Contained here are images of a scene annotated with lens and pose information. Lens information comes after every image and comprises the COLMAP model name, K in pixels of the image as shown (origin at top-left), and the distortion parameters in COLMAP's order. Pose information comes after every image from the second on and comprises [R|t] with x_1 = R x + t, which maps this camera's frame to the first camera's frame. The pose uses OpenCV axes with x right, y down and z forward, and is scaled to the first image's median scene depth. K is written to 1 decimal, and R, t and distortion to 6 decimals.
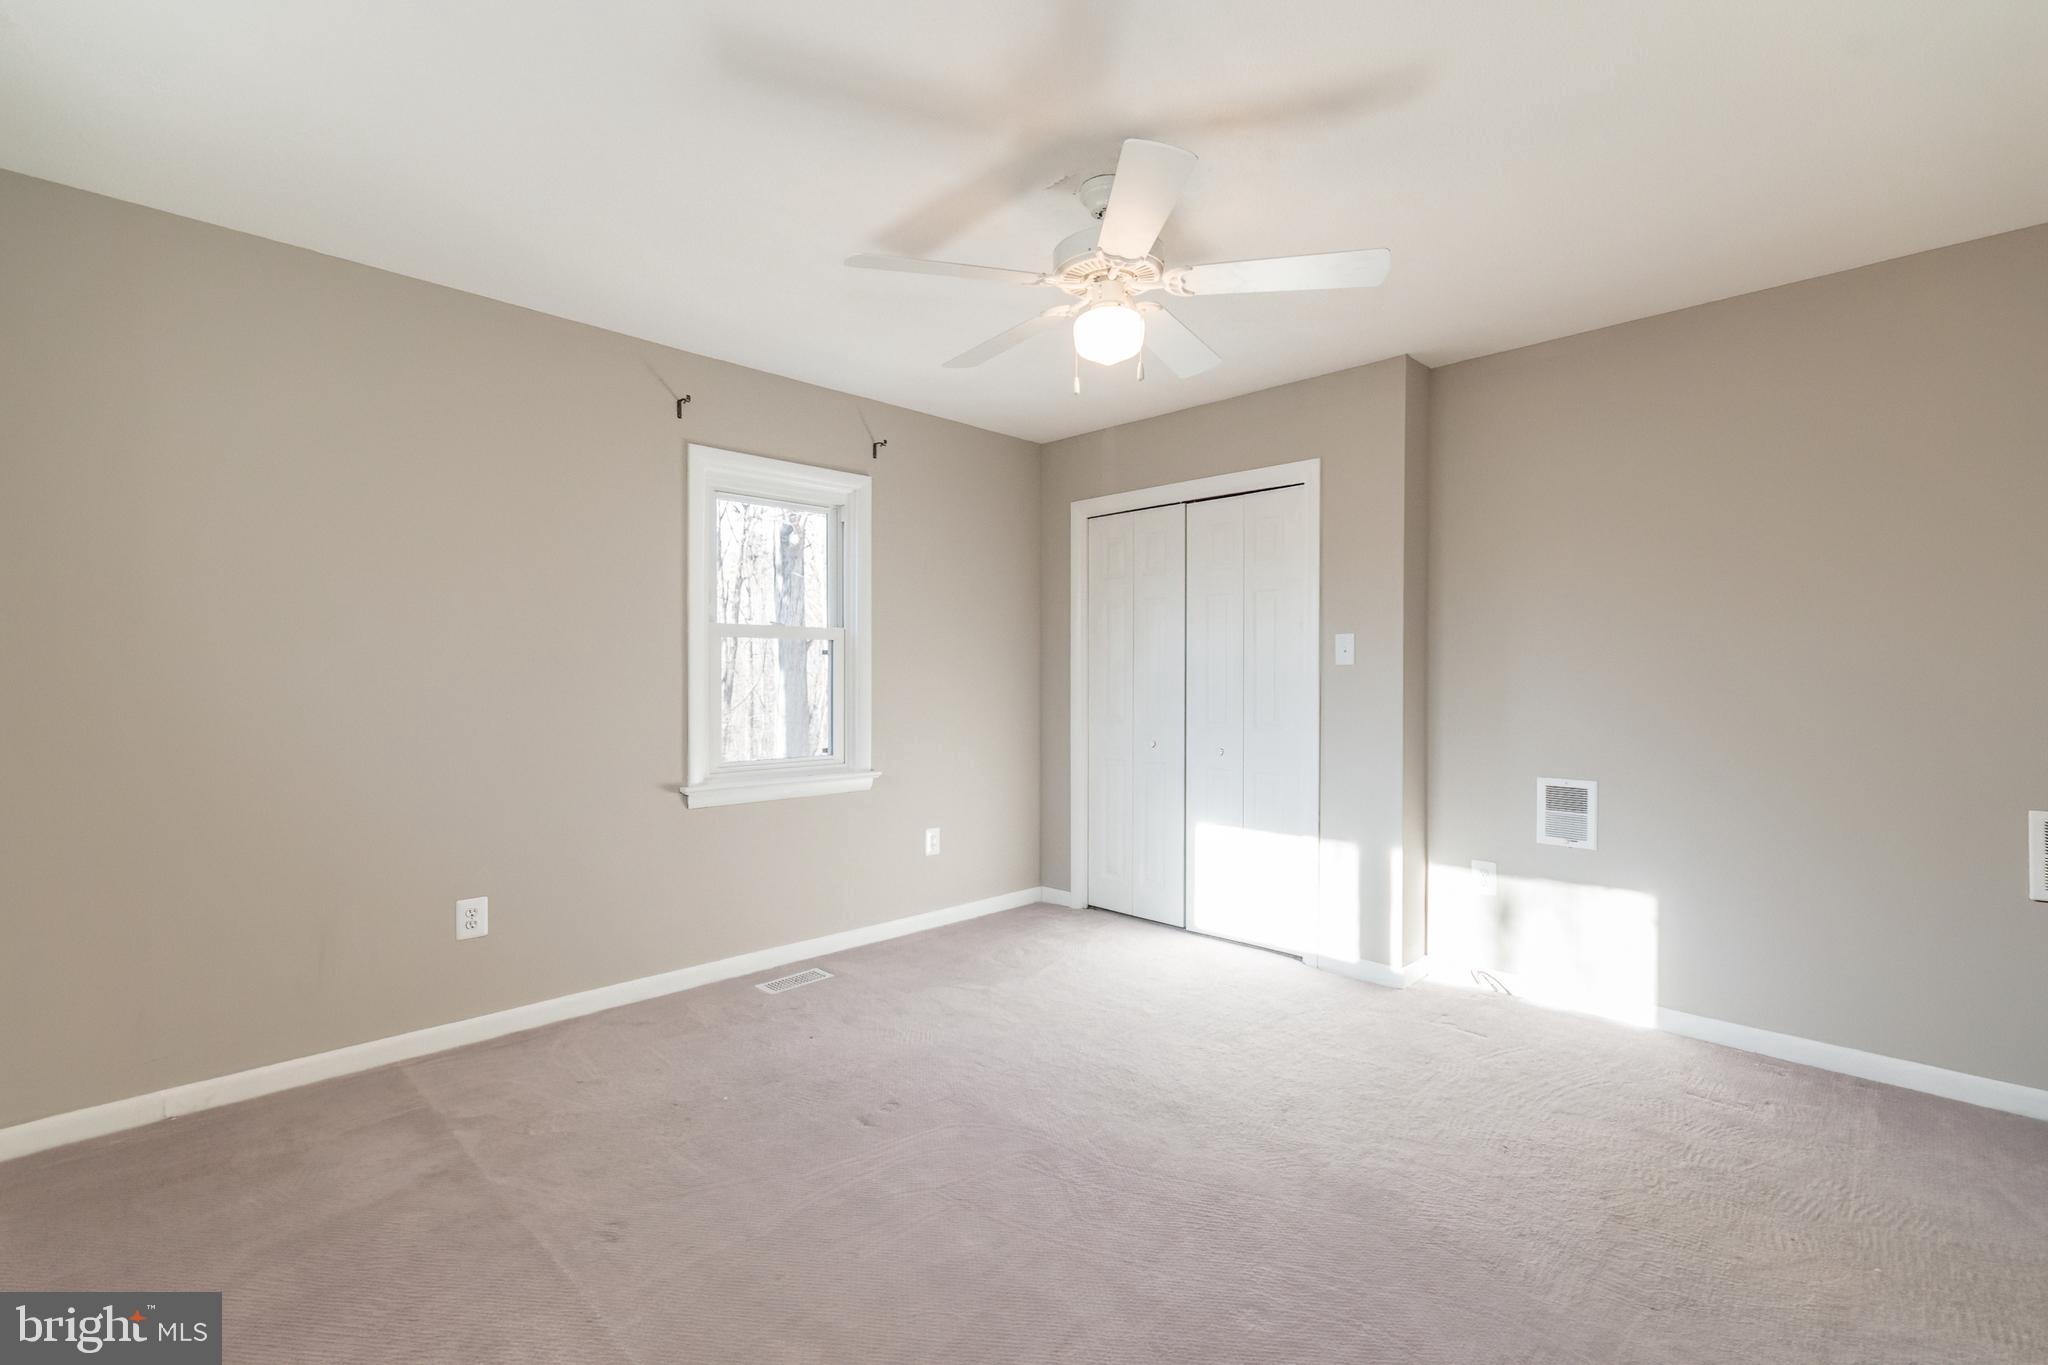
lens RADIAL K [[917.4, 0, 1021.9], [0, 917.4, 657.4], [0, 0, 1]] dist [0.001006, 0.000536]
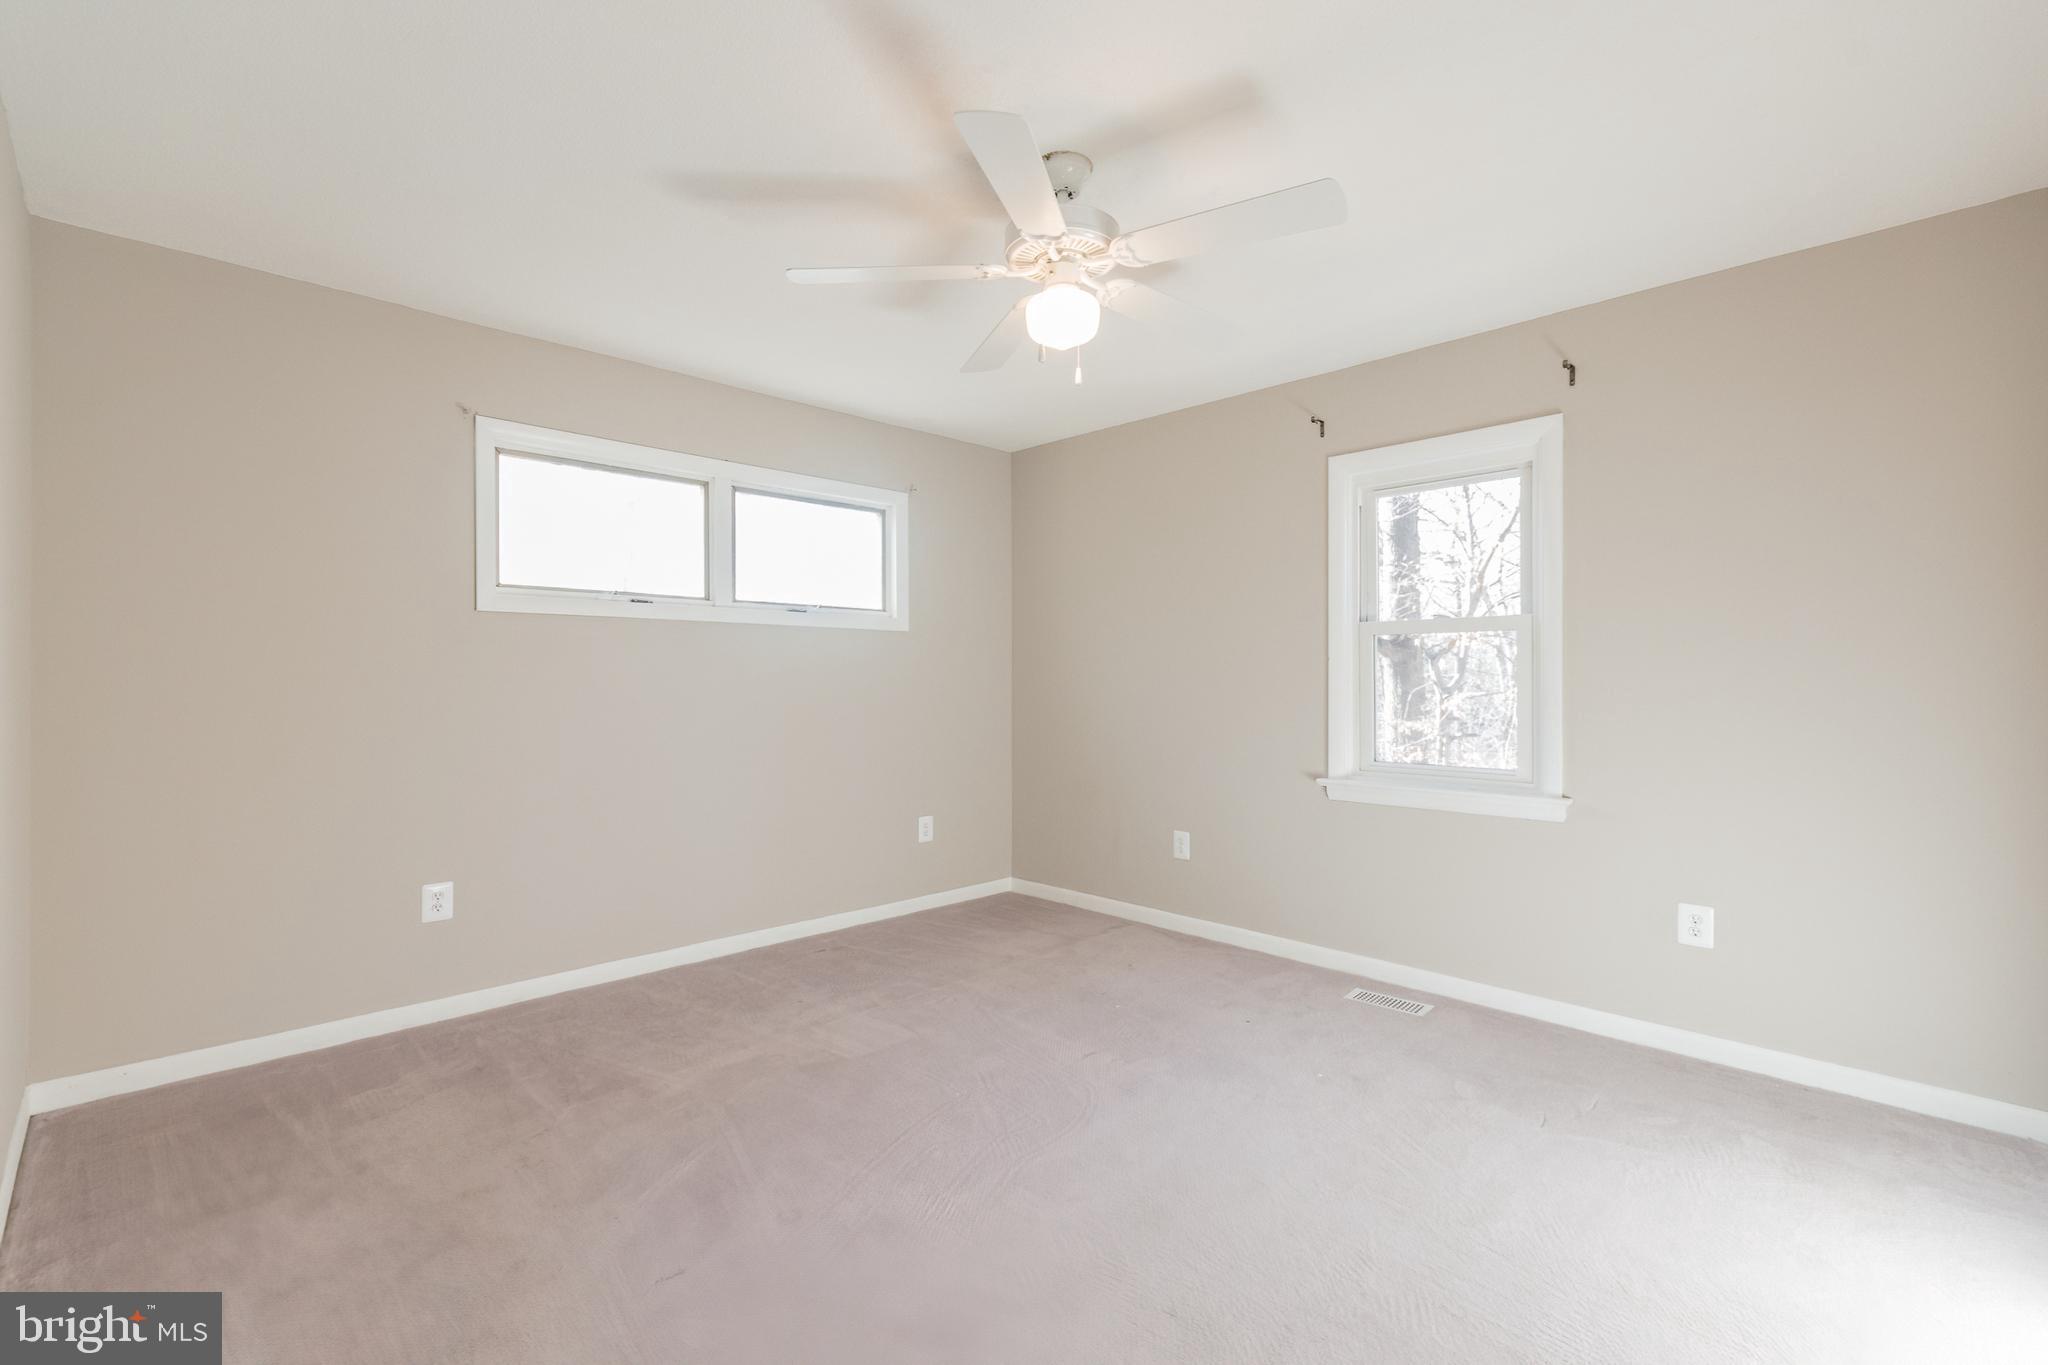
lens RADIAL K [[917.4, 0, 1021.9], [0, 917.4, 657.4], [0, 0, 1]] dist [0.001006, 0.000536]
pose [[-0.011936, -0.017612, -0.999774, 0.699369], [0.025360, 0.999518, -0.017910, 0.009657], [0.999607, -0.025568, -0.011483, 0.648736]]
